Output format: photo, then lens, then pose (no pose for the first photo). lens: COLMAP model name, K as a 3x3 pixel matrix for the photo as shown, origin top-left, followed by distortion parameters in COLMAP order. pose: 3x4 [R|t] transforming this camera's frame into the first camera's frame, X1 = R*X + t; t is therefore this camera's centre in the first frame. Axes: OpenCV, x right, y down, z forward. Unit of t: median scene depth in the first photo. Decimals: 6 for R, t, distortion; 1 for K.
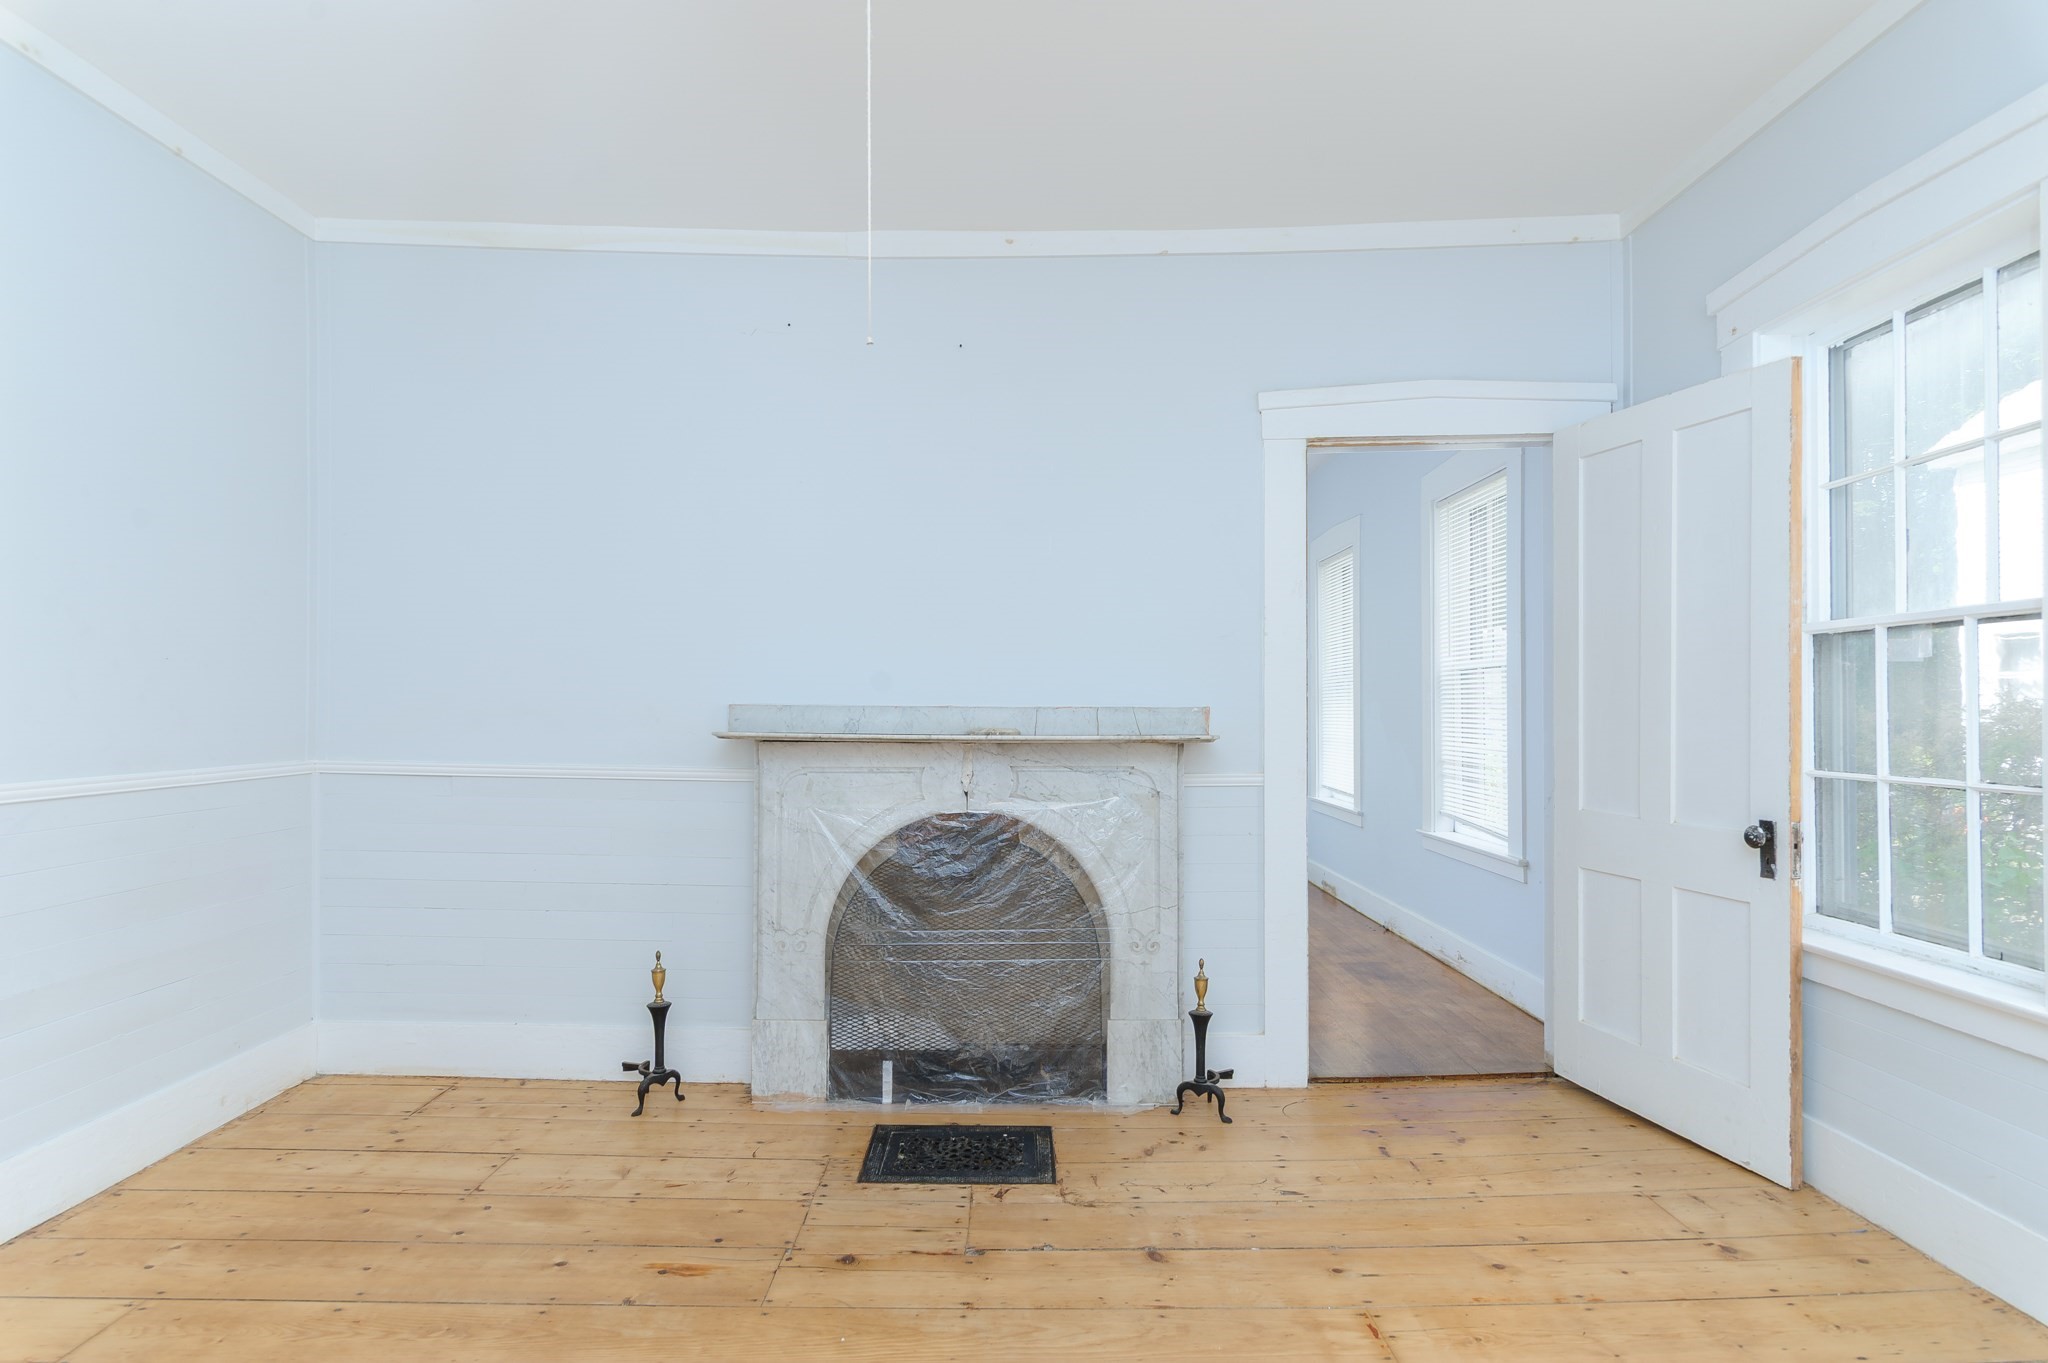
lens RADIAL K [[1097.0, 0, 1021.1], [0, 1097.0, 688.9], [0, 0, 1]] dist [0.017093, -0.001804]
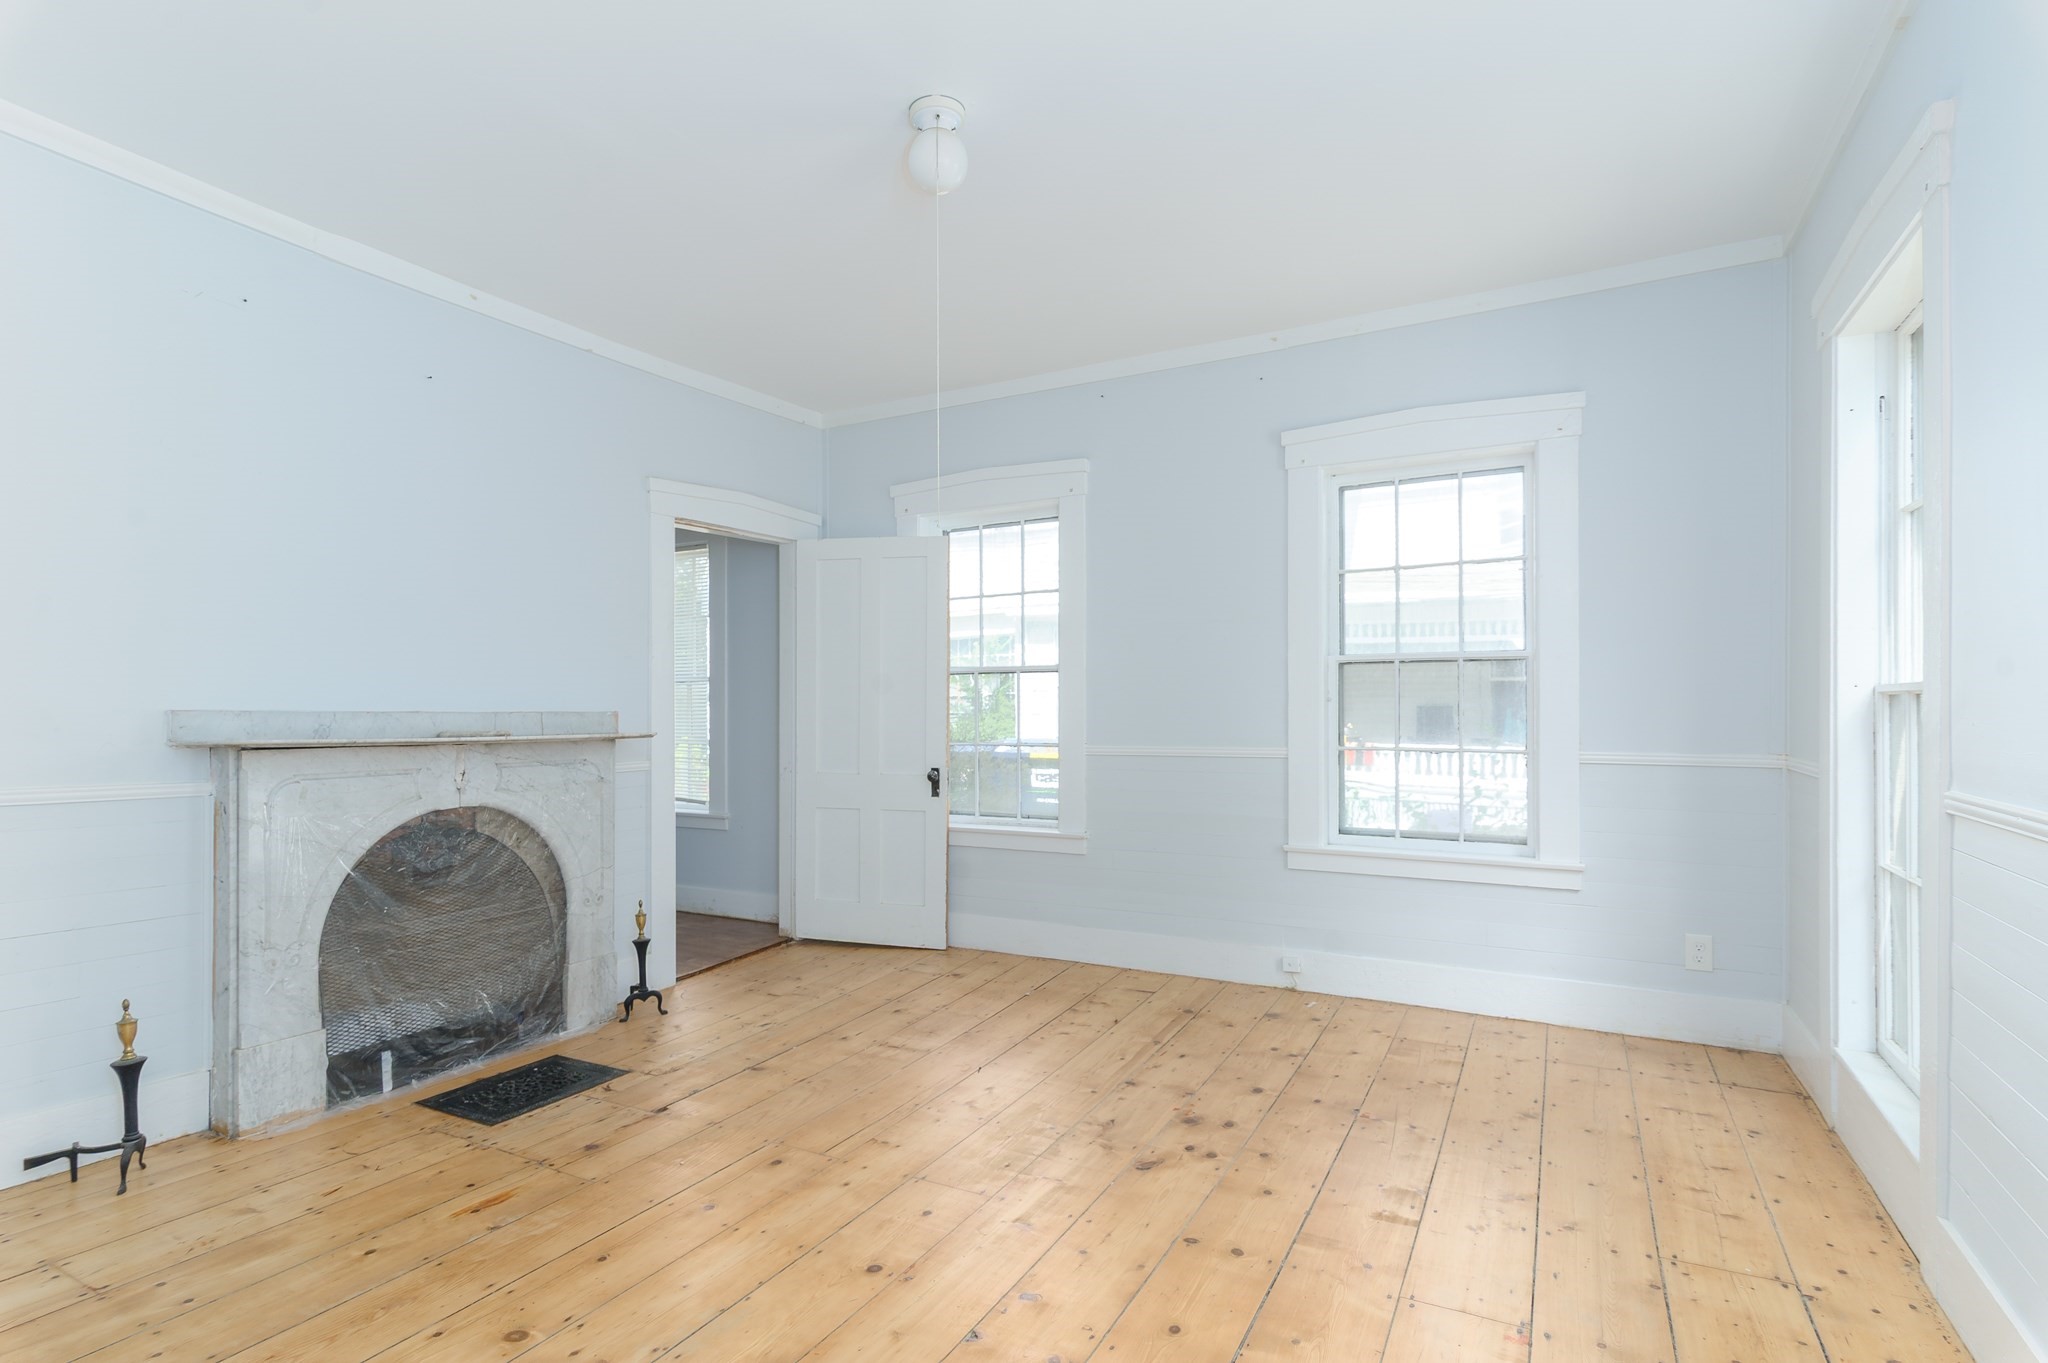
lens RADIAL K [[1050.4, 0, 1025.8], [0, 1050.4, 693.9], [0, 0, 1]] dist [0.024395, -0.000651]
pose [[0.453649, 0.011944, 0.891100, -0.764566], [-0.011914, 0.999902, -0.007337, -0.000811], [-0.891101, -0.007288, 0.453747, 0.003953]]
